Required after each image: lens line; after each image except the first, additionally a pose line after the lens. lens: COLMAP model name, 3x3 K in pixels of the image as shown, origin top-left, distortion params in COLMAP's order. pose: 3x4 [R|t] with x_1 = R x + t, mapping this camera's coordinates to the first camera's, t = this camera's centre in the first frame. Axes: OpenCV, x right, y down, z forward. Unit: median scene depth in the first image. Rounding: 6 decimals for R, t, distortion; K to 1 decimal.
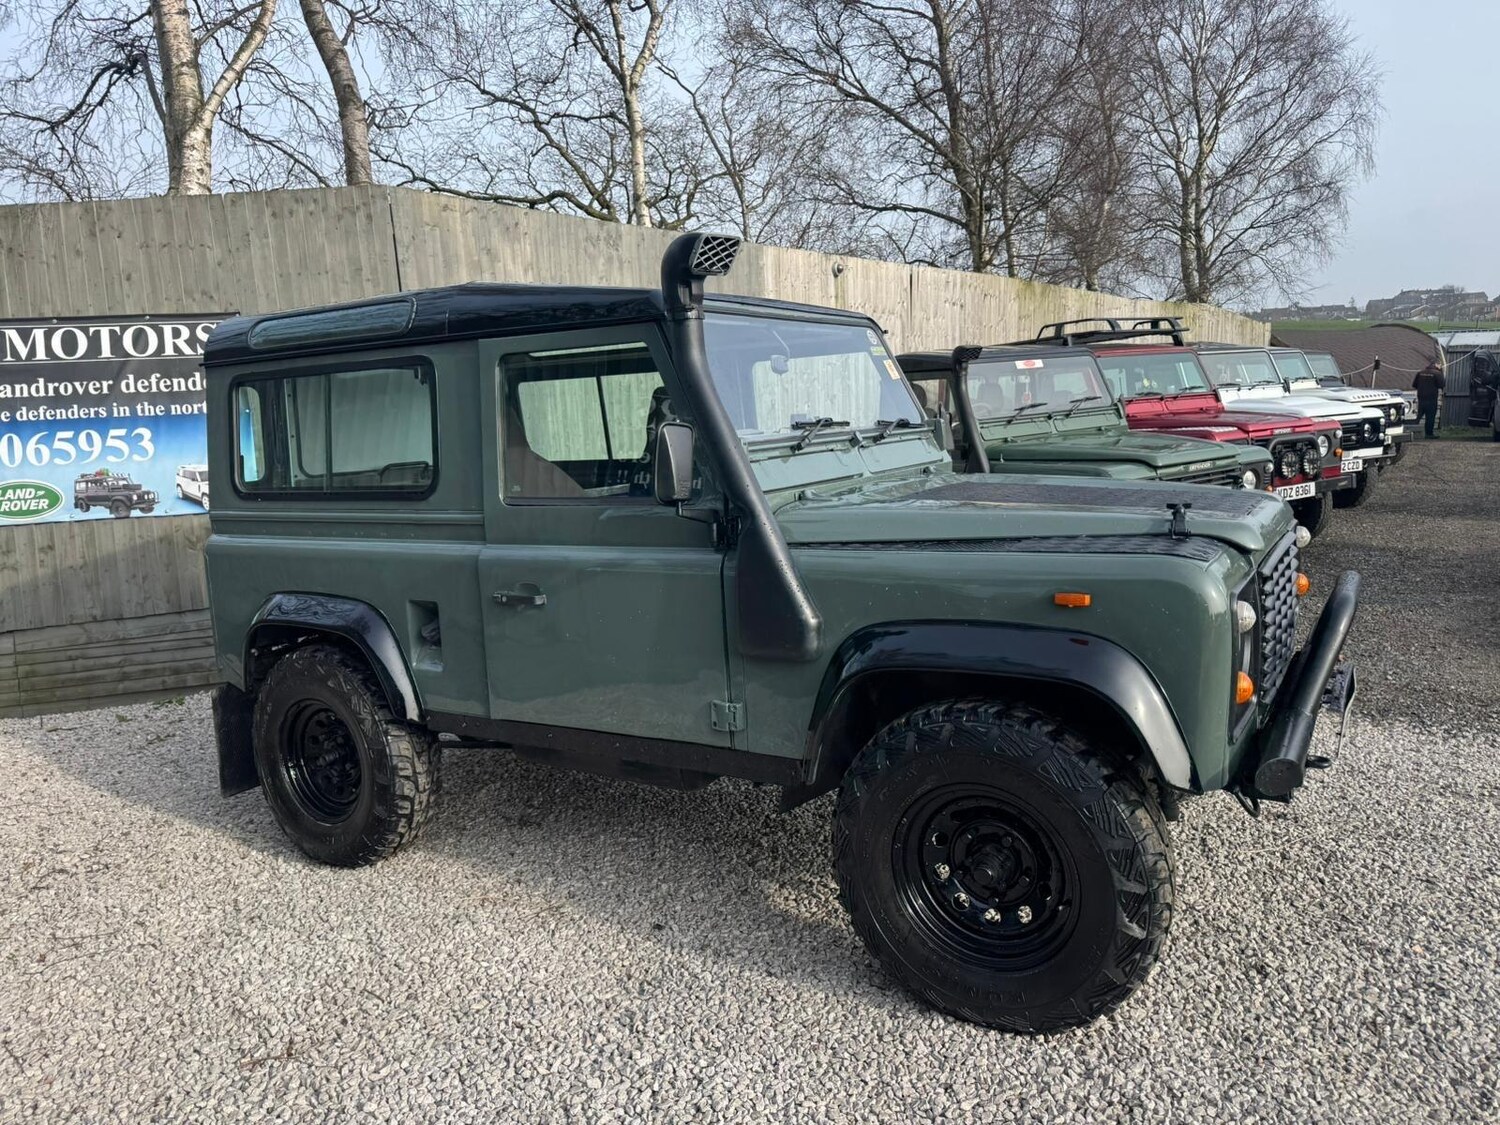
lens RADIAL K [[1065.5, 0, 751.4], [0, 1065.5, 560.6], [0, 0, 1]] dist [0.017275, -0.019205]
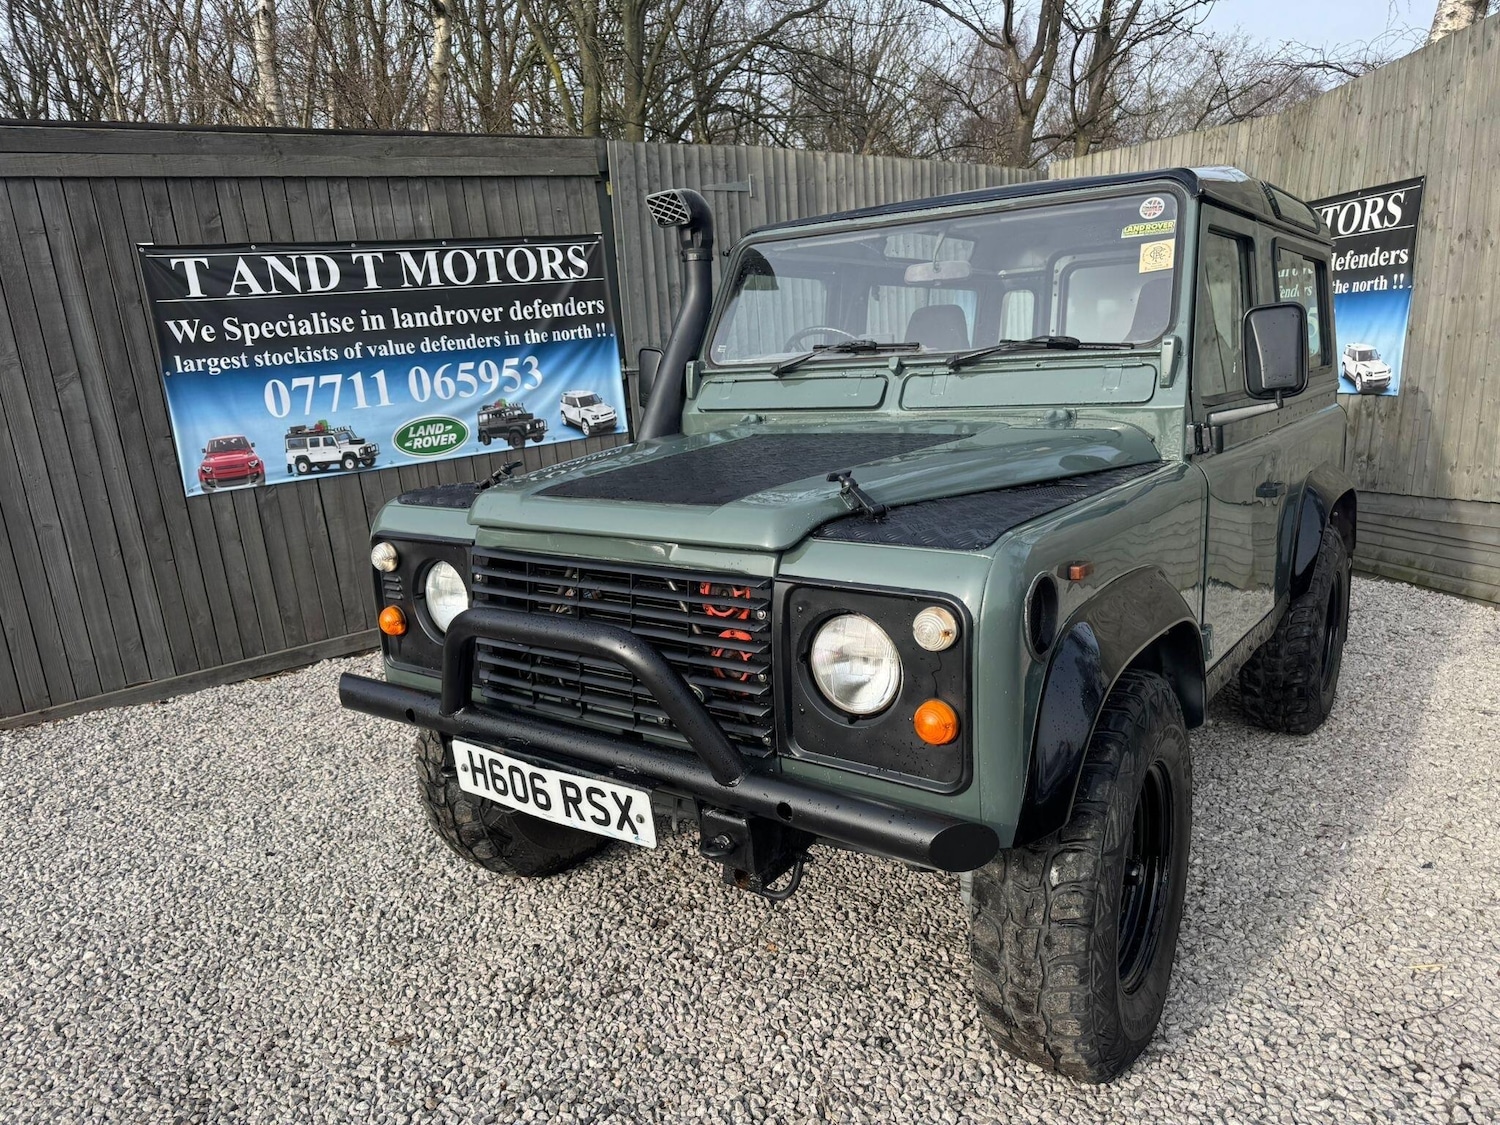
lens RADIAL K [[1065.5, 0, 762.6], [0, 1065.5, 592.7], [0, 0, 1]] dist [0.017275, -0.019205]
pose [[0.902245, -0.100185, 0.419424, -0.831011], [0.002473, 0.973824, 0.227291, -0.137589], [-0.431216, -0.204035, 0.878875, -0.013409]]
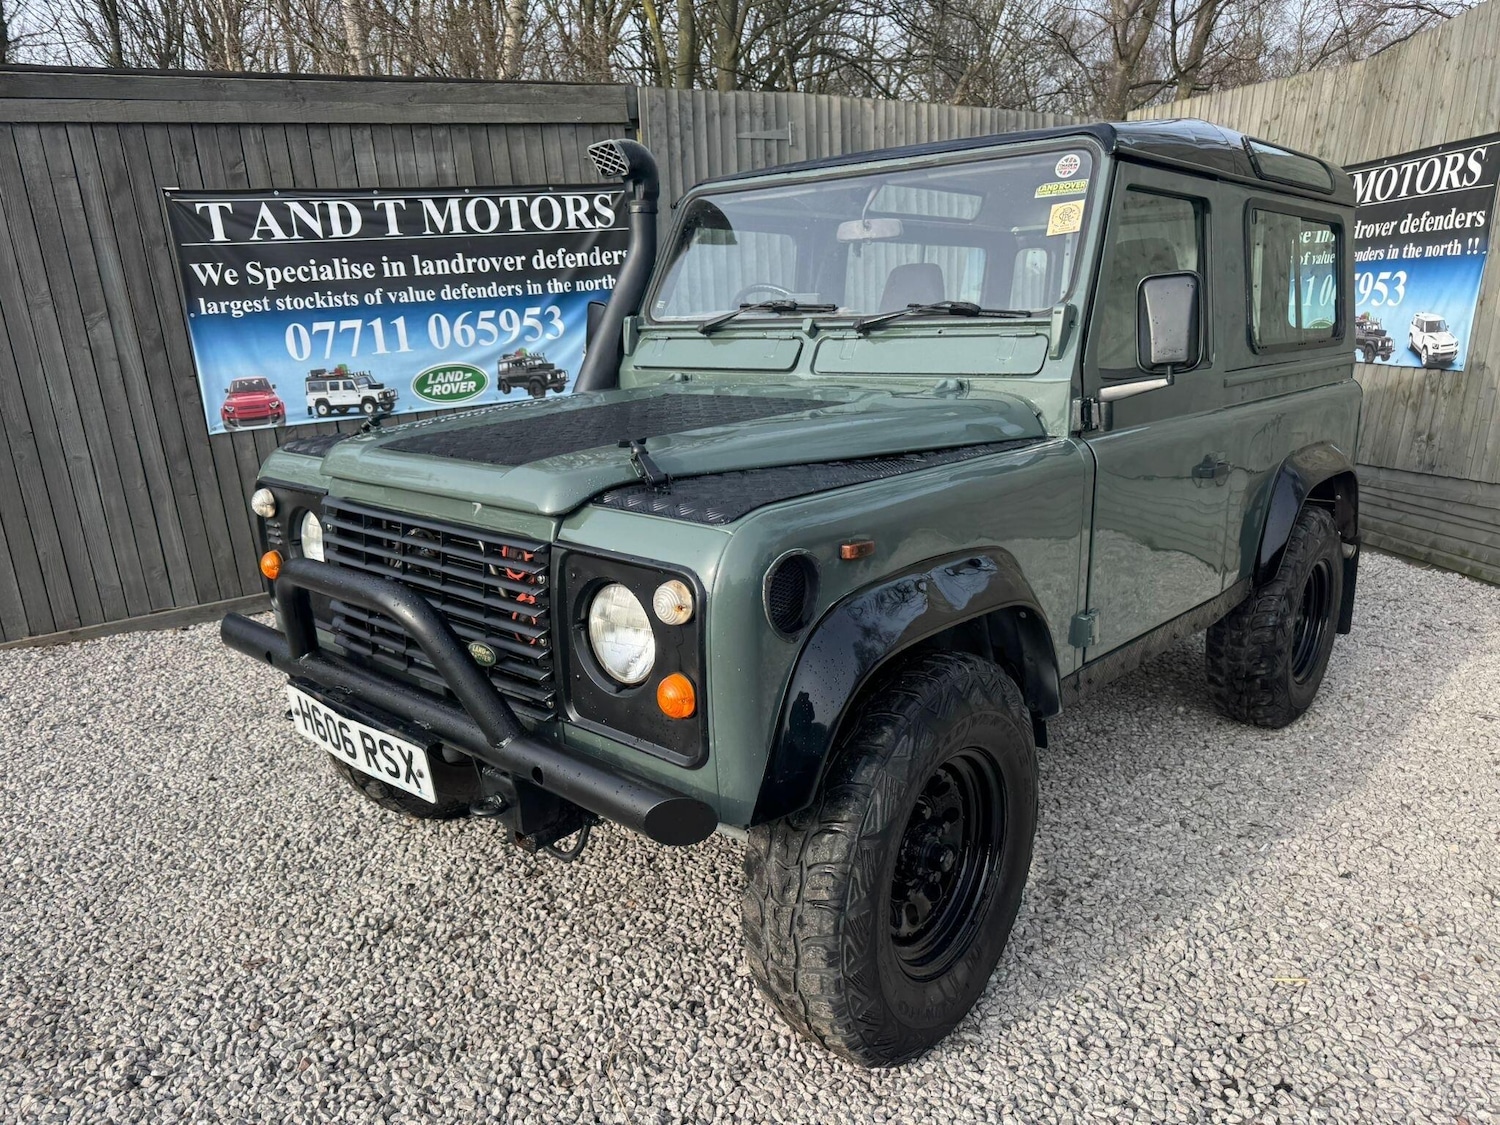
lens RADIAL K [[1065.5, 0, 759.5], [0, 1065.5, 597.6], [0, 0, 1]] dist [0.017275, -0.019205]
pose [[0.944759, -0.072239, 0.319707, -0.741826], [-0.019132, 0.961593, 0.273812, -0.141508], [-0.327208, -0.264803, 0.907091, -0.045500]]
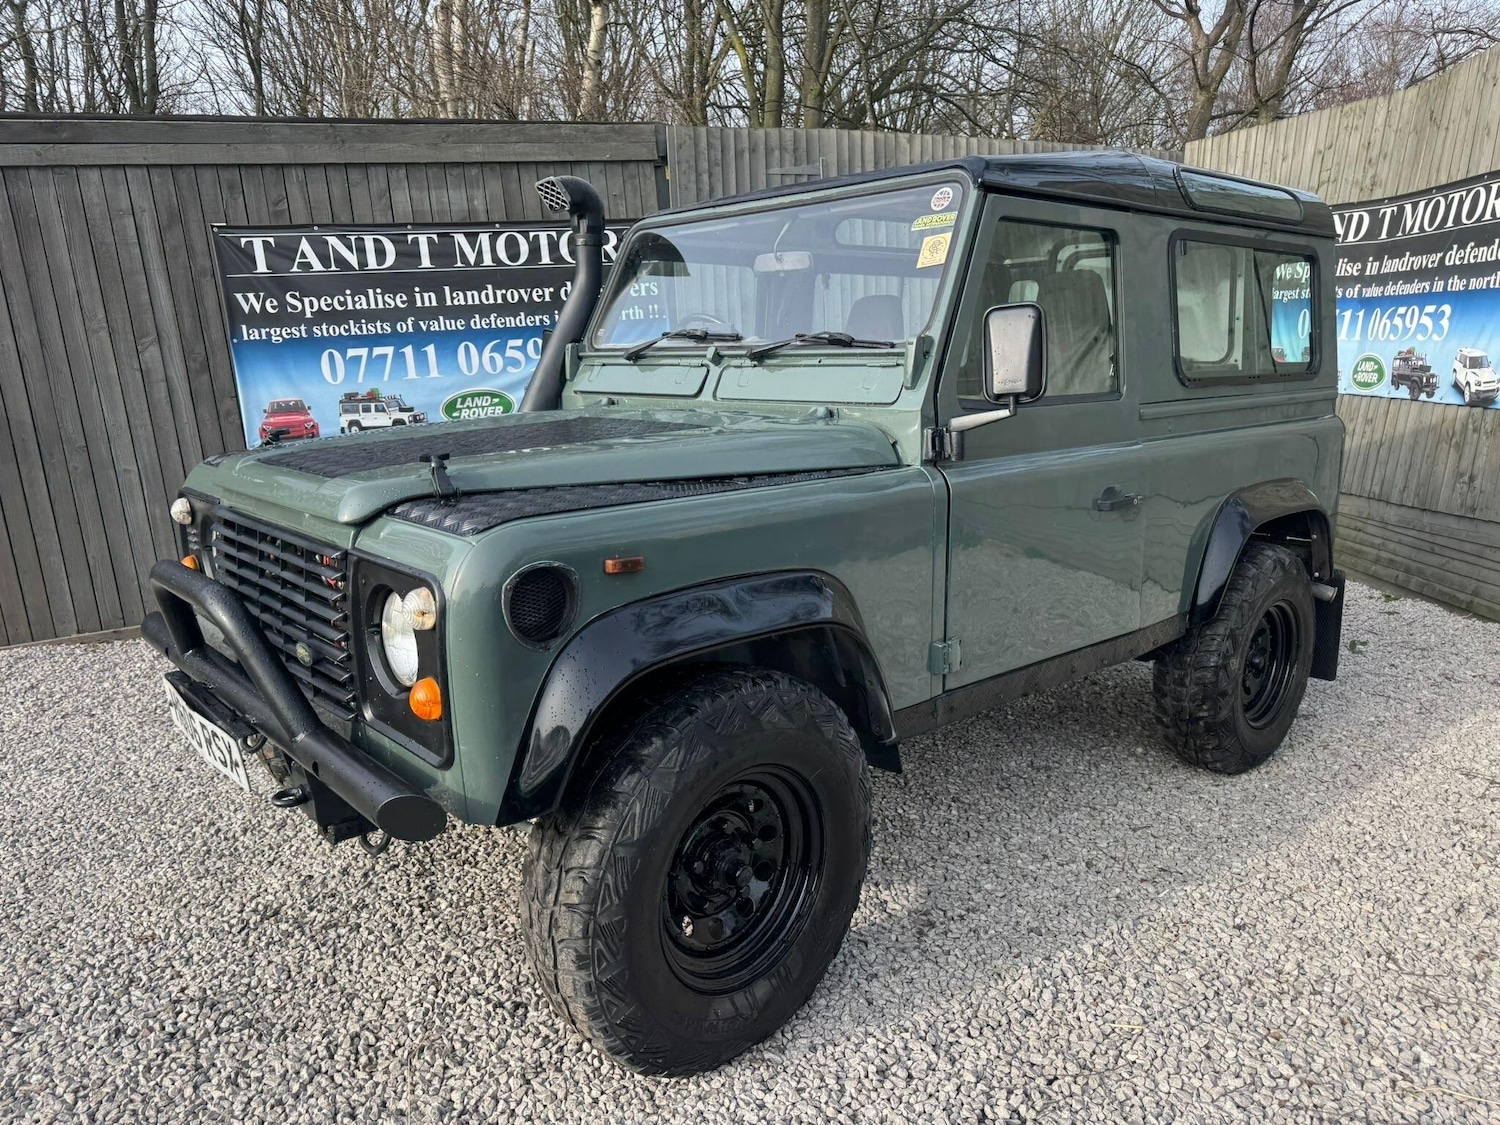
lens RADIAL K [[1065.5, 0, 755.2], [0, 1065.5, 598.0], [0, 0, 1]] dist [0.017275, -0.019205]
pose [[0.975336, -0.031176, 0.218514, -0.651262], [-0.024896, 0.968121, 0.249244, -0.142151], [-0.219318, -0.248537, 0.943466, -0.082336]]
